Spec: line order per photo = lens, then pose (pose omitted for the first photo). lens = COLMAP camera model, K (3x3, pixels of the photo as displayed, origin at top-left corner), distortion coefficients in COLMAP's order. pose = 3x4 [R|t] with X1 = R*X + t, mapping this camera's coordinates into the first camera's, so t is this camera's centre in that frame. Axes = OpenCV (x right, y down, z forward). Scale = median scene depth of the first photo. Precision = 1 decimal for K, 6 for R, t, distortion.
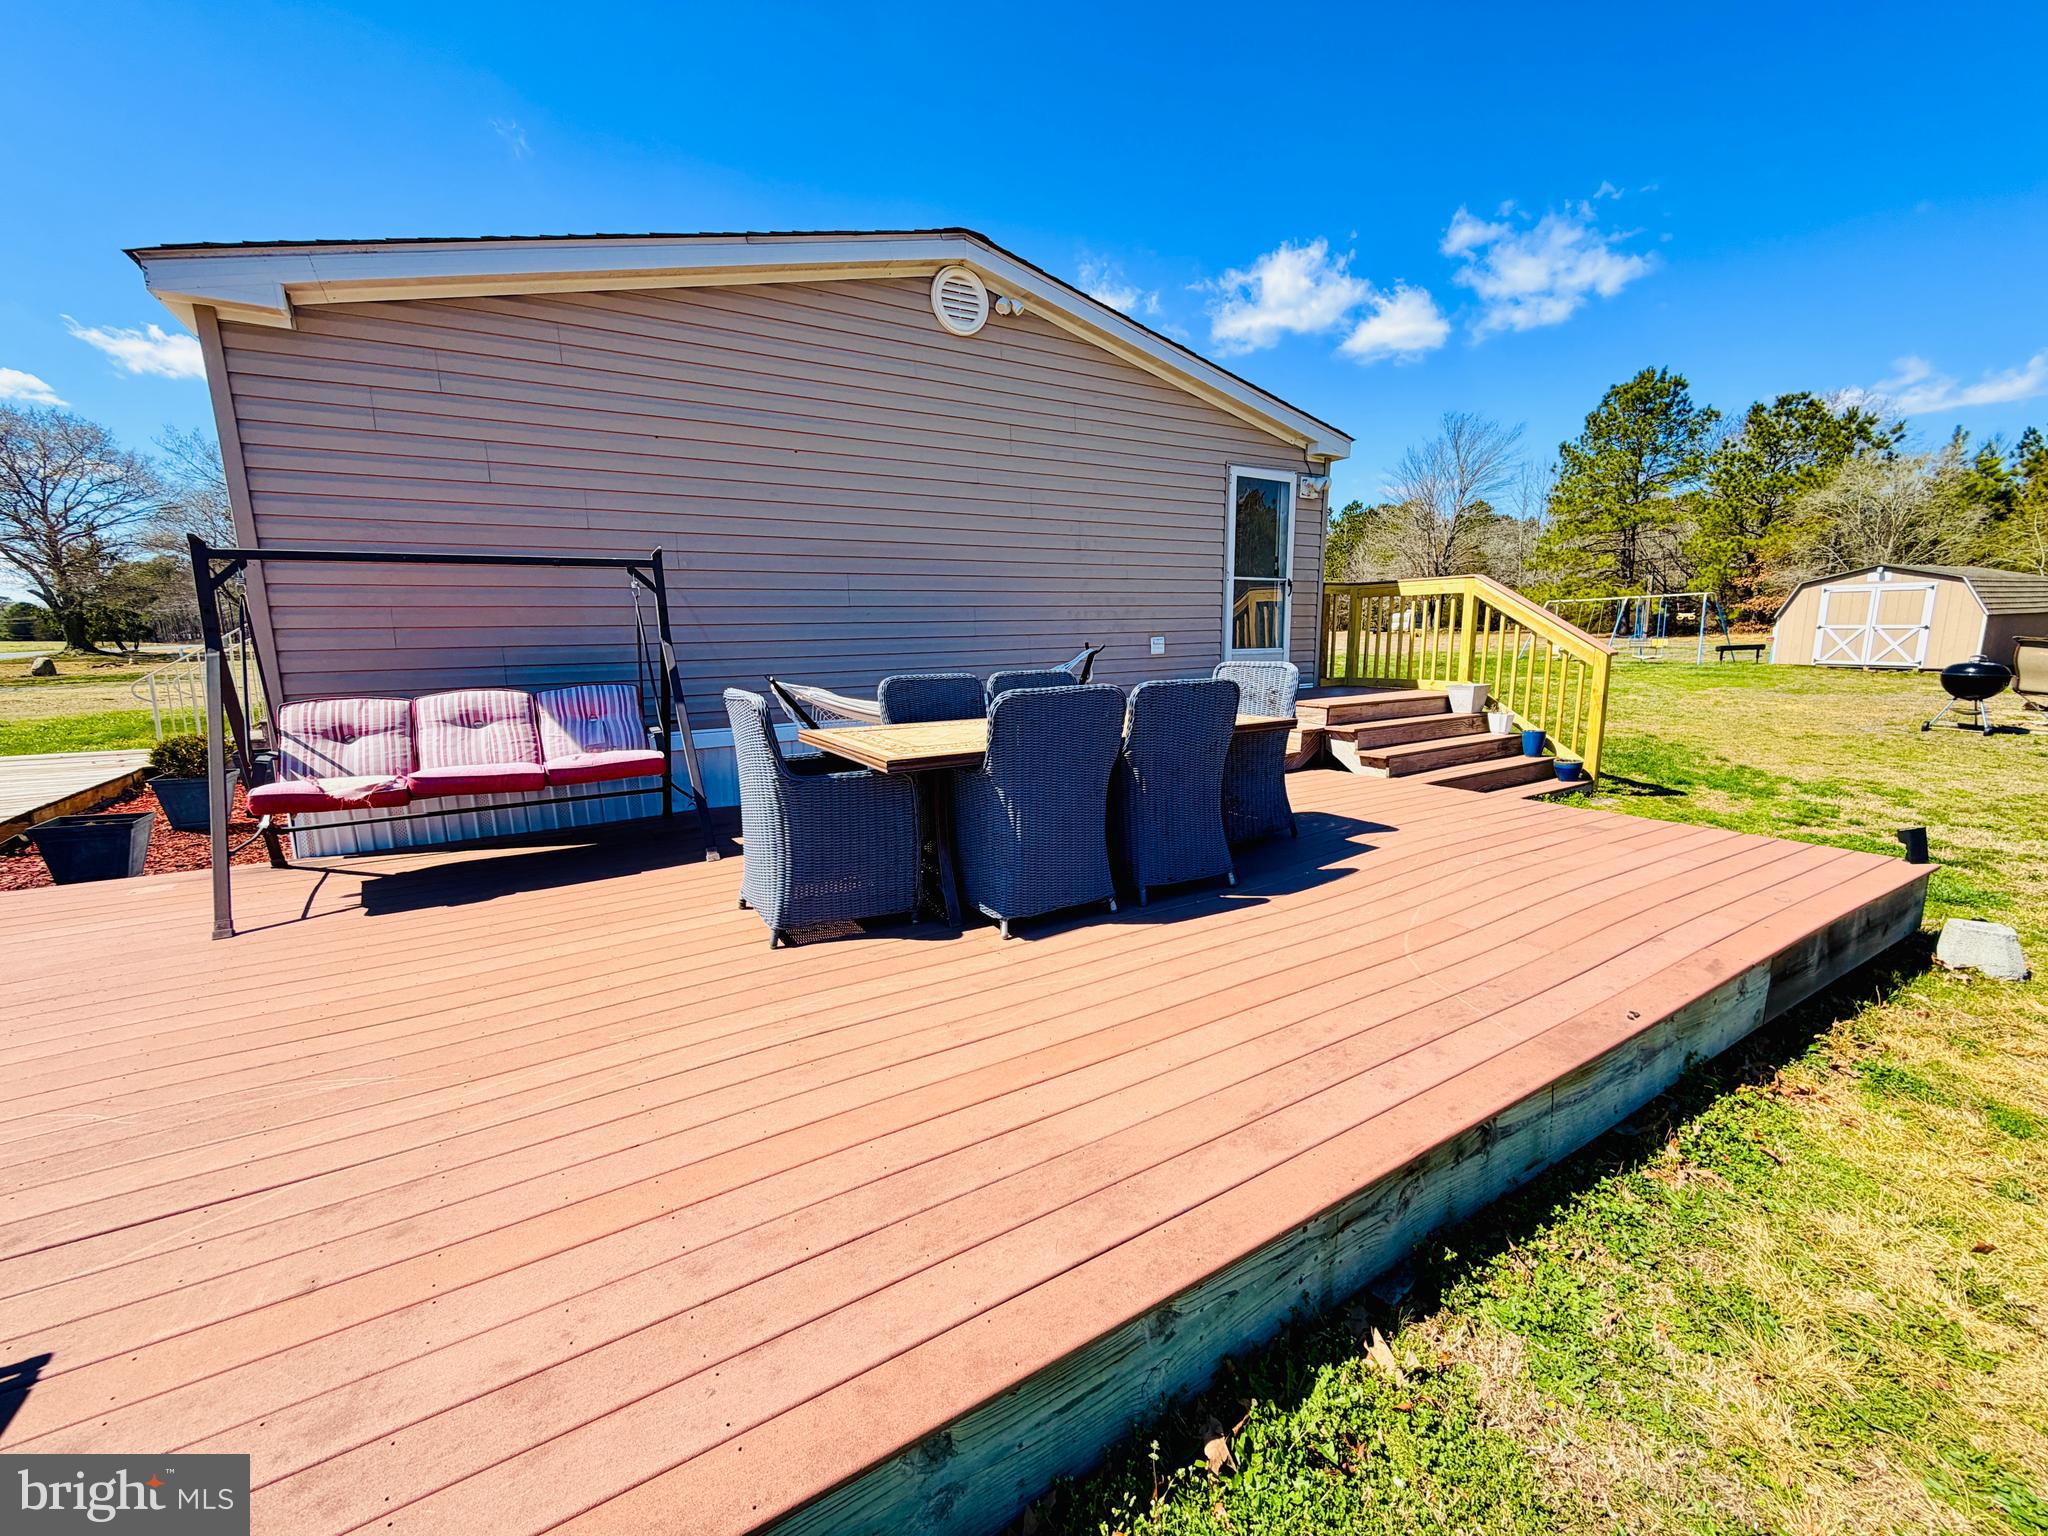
lens RADIAL K [[817.5, 0, 1017.2], [0, 817.5, 763.0], [0, 0, 1]] dist [-0.000907, 0.000471]
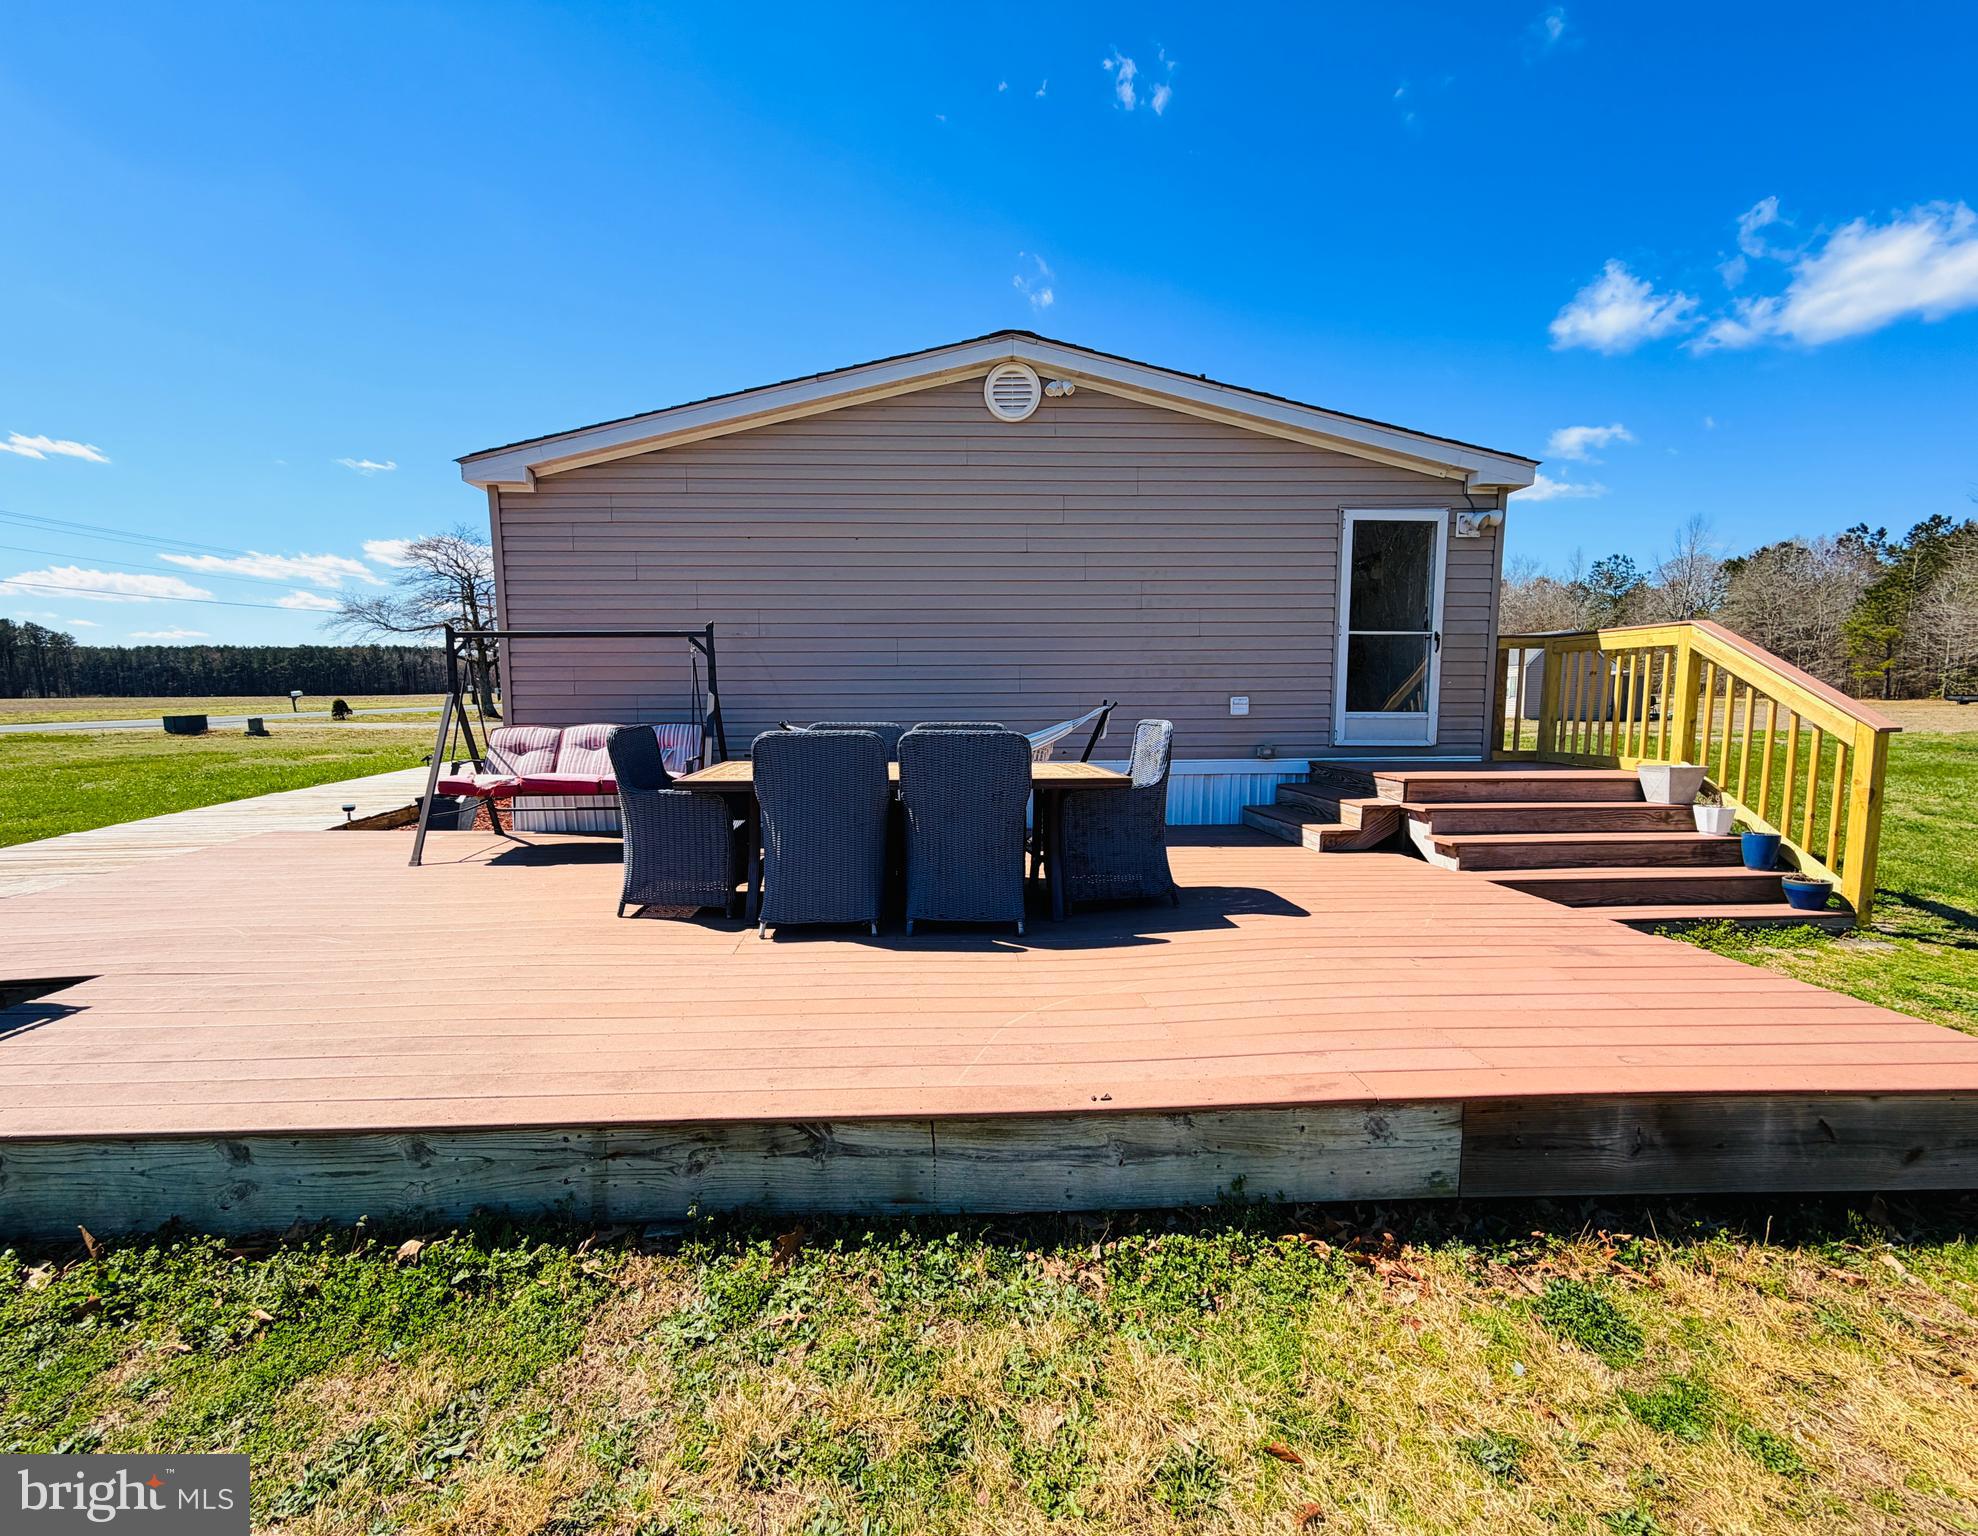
lens RADIAL K [[812.9, 0, 932.7], [0, 812.9, 763.3], [0, 0, 1]] dist [-0.001025, 0.000012]
pose [[0.874129, 0.053964, -0.482686, 0.411390], [-0.088395, 0.994887, -0.048853, -0.001971], [0.477582, 0.085371, 0.874430, 0.030561]]
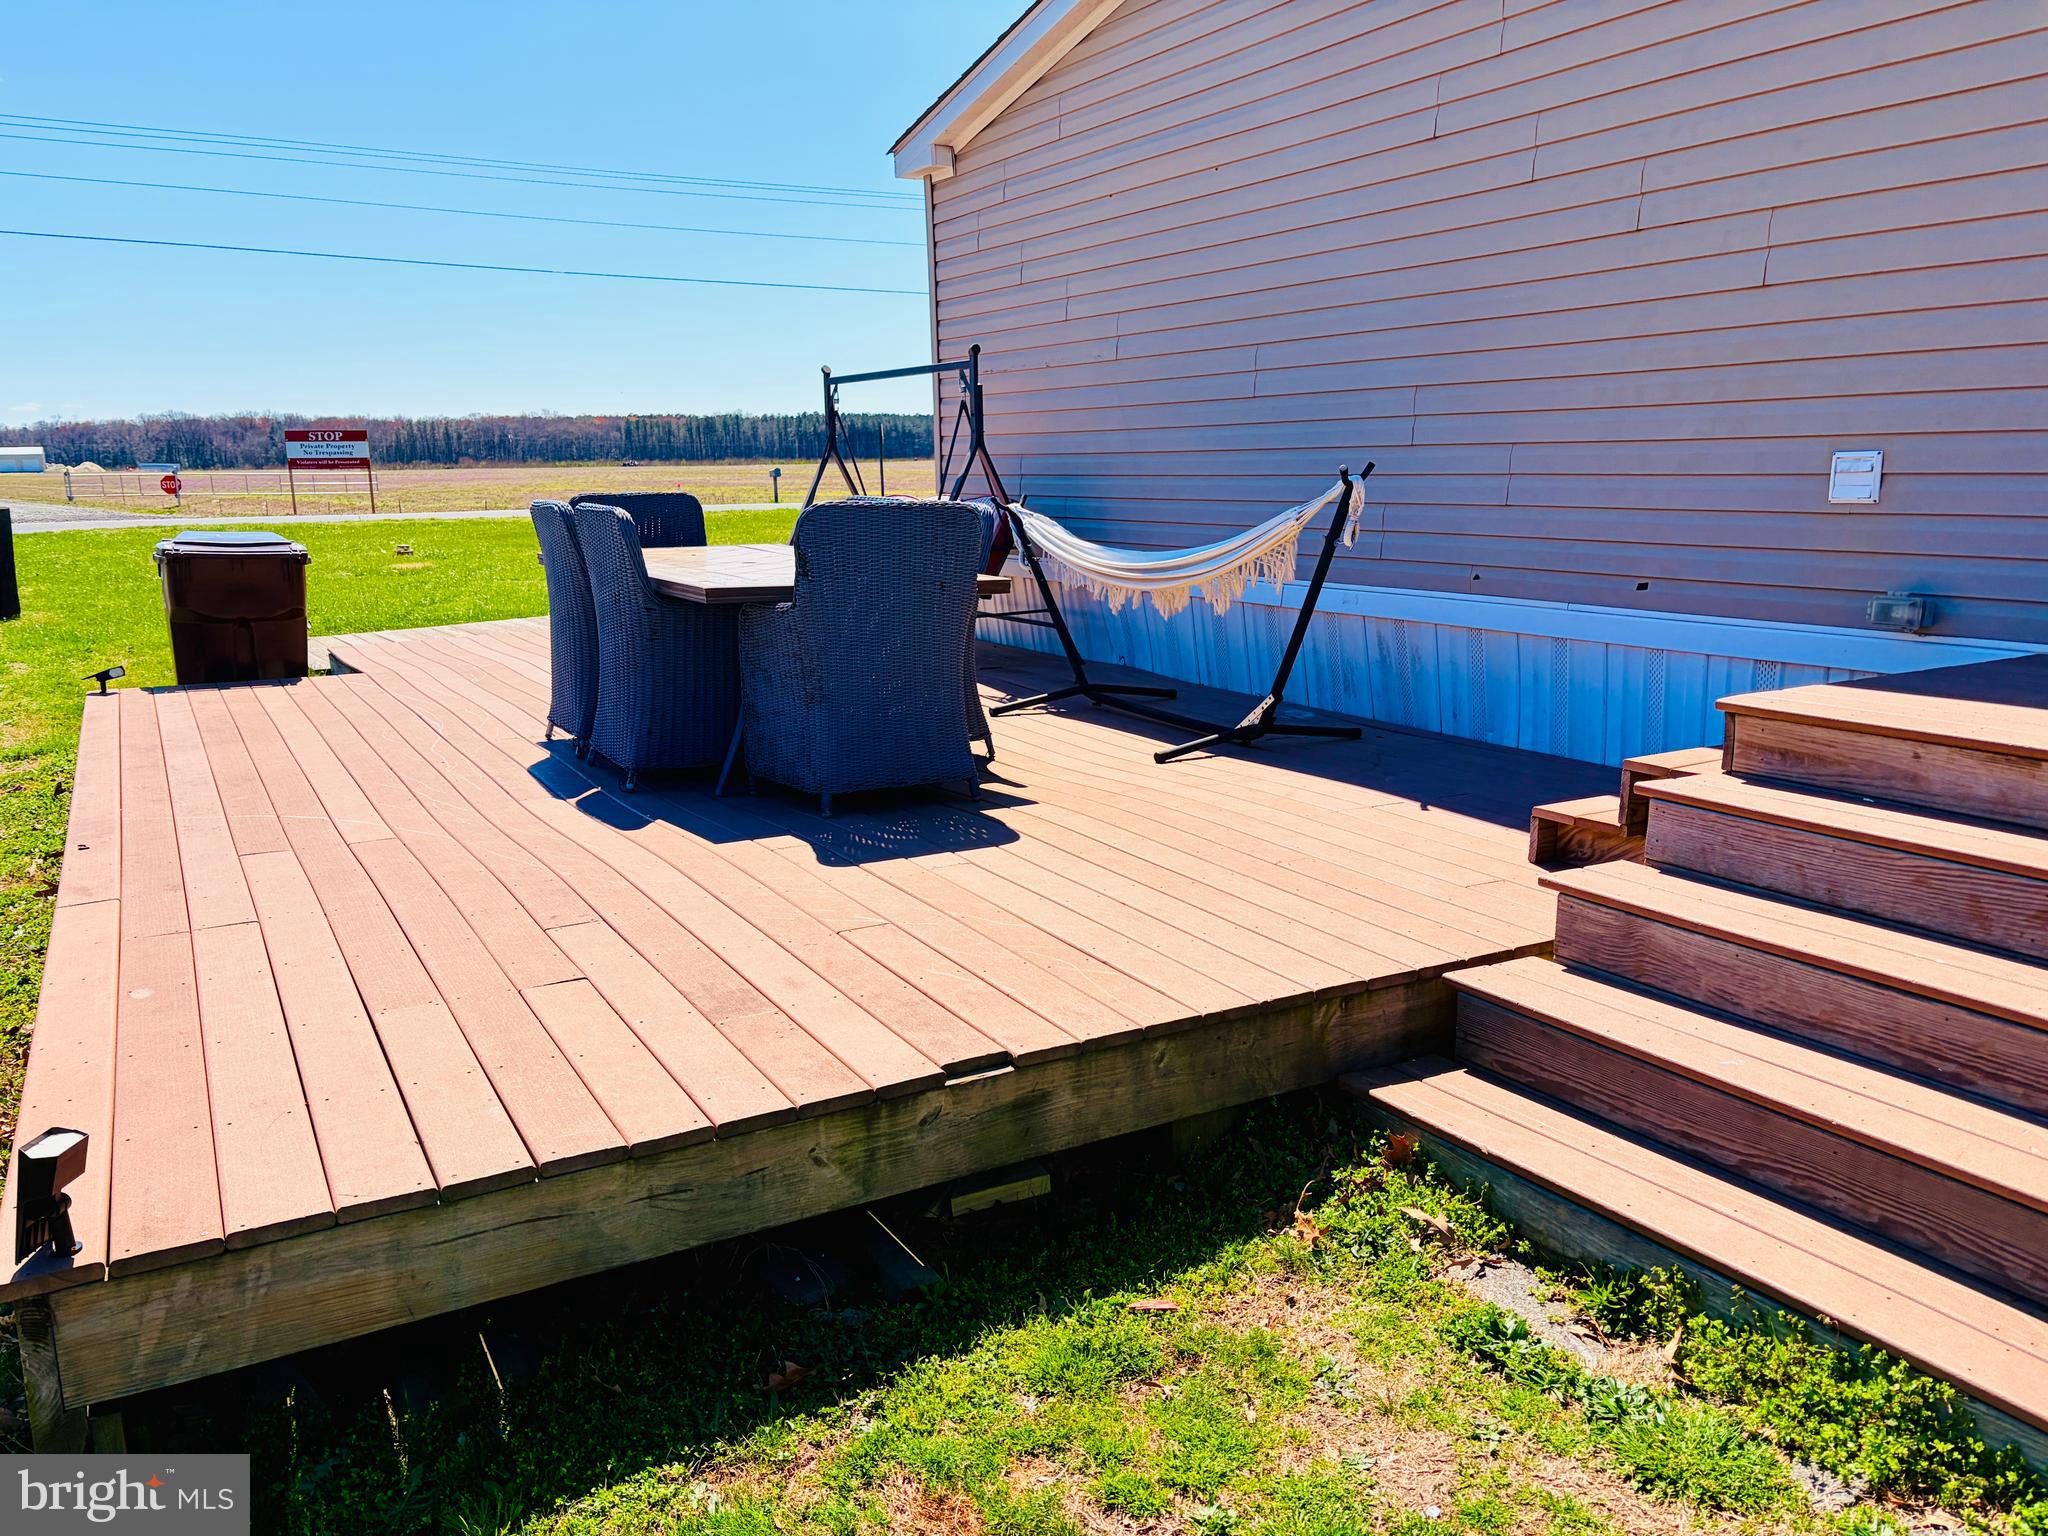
lens RADIAL K [[1555.5, 0, 1017.2], [0, 1555.5, 780.6], [0, 0, 1]] dist [0.040181, -0.044511]
pose [[-0.031876, 0.226505, -0.973488, 1.084369], [-0.140424, 0.963308, 0.228735, -0.158780], [0.989578, 0.143992, 0.001101, 0.877429]]
